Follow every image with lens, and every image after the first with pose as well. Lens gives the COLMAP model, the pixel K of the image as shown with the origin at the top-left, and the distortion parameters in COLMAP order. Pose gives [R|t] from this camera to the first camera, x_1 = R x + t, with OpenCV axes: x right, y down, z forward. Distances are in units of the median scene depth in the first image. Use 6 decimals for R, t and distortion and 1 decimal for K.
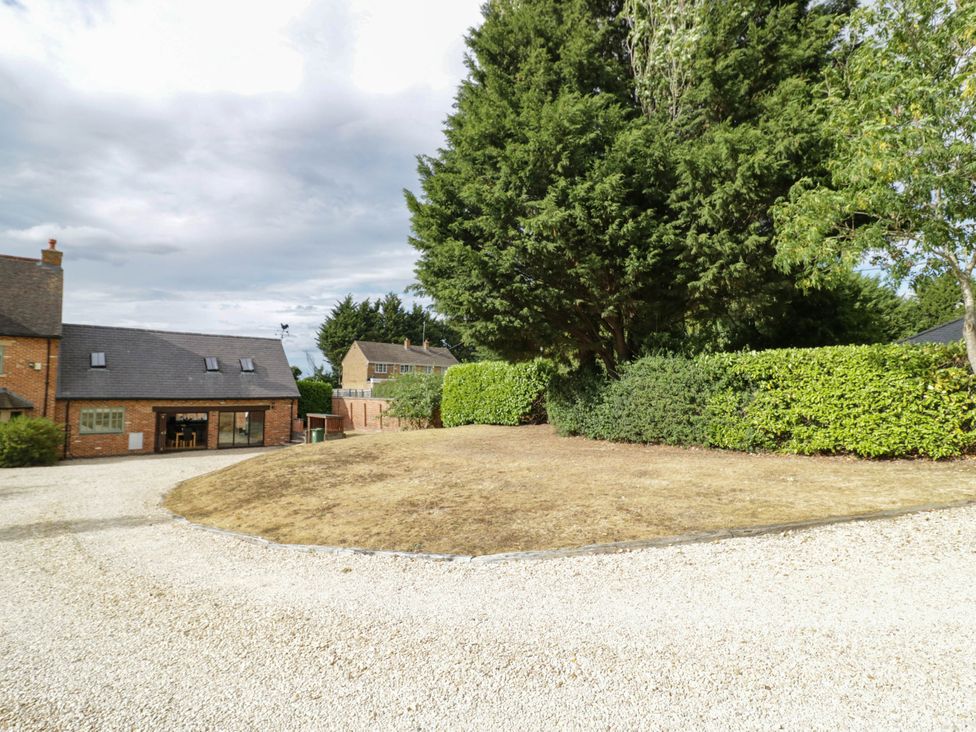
lens RADIAL K [[512.7, 0, 477.3], [0, 512.7, 345.3], [0, 0, 1]] dist [-0.001493, -0.012312]
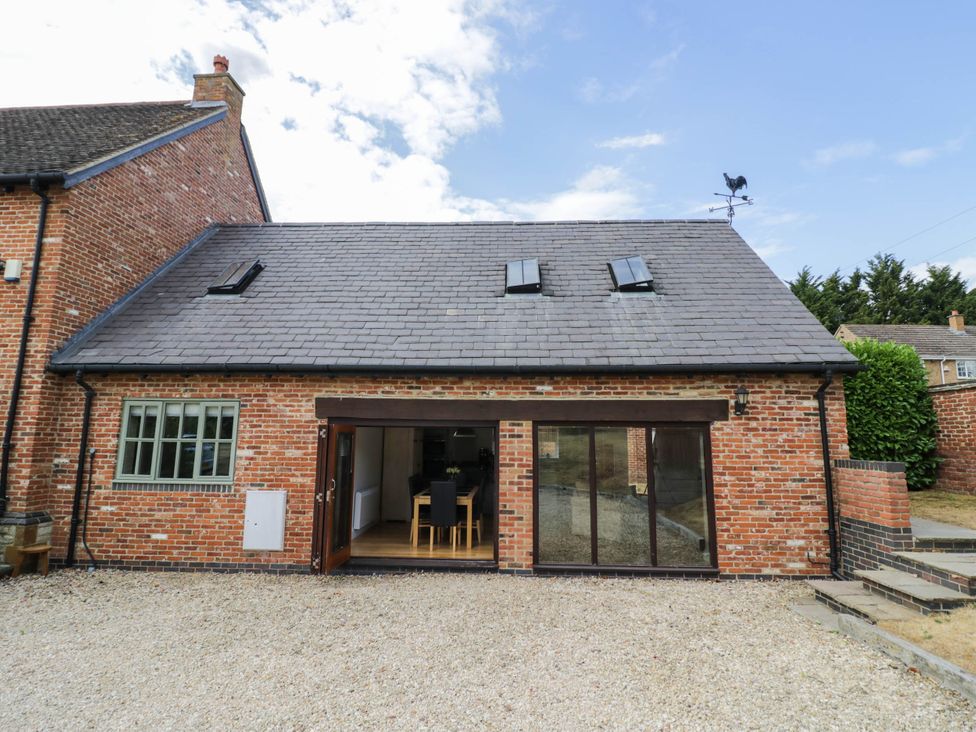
lens RADIAL K [[512.7, 0, 502.3], [0, 512.7, 358.2], [0, 0, 1]] dist [-0.001493, -0.012312]
pose [[0.746756, -0.096588, -0.658048, -0.362883], [0.055306, 0.994990, -0.083284, 0.124746], [0.662795, 0.025799, 0.748356, 0.840887]]
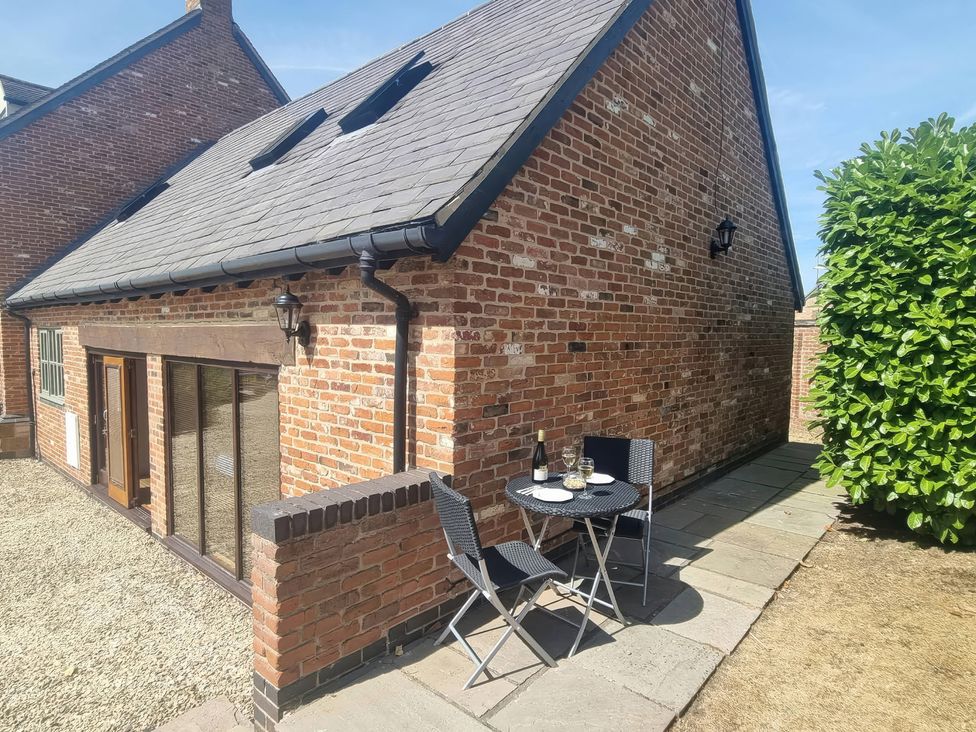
lens RADIAL K [[570.2, 0, 488.7], [0, 570.2, 367.5], [0, 0, 1]] dist [-0.000428, 0.004696]
pose [[0.143585, 0.064941, -0.987505, -0.291745], [0.085557, 0.993294, 0.077762, 0.134699], [0.985933, -0.095653, 0.137066, 1.154827]]
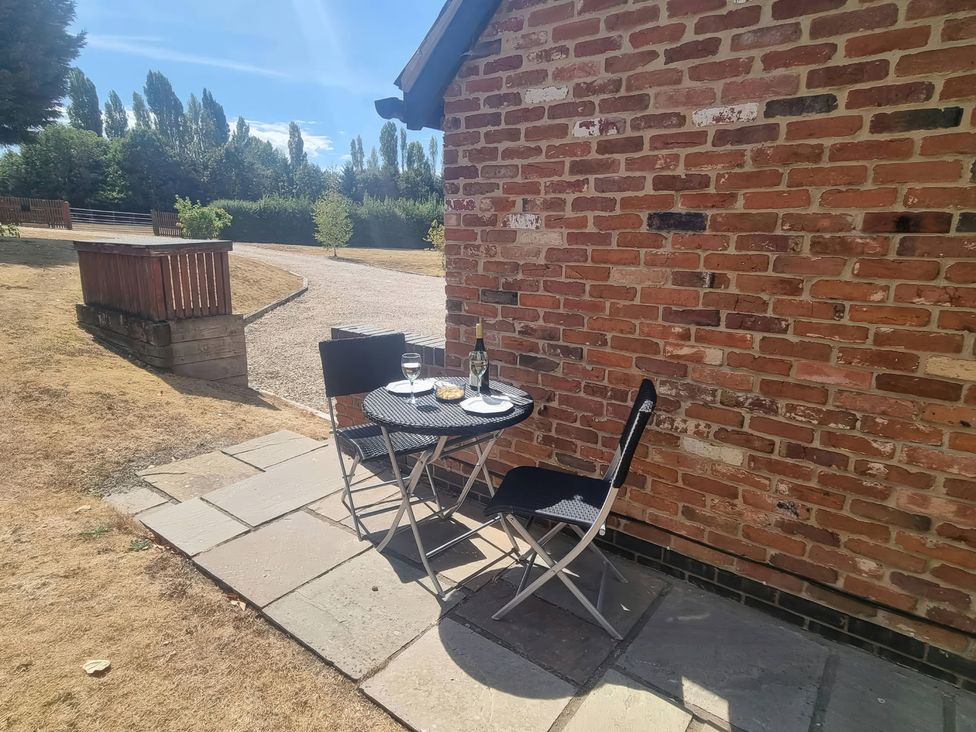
lens RADIAL K [[560.0, 0, 487.7], [0, 560.0, 373.0], [0, 0, 1]] dist [0.002750, -0.001141]
pose [[-0.980833, 0.023426, -0.193436, -0.393996], [-0.004407, 0.989826, 0.142216, 0.153456], [0.194800, 0.140343, -0.970751, 1.276592]]
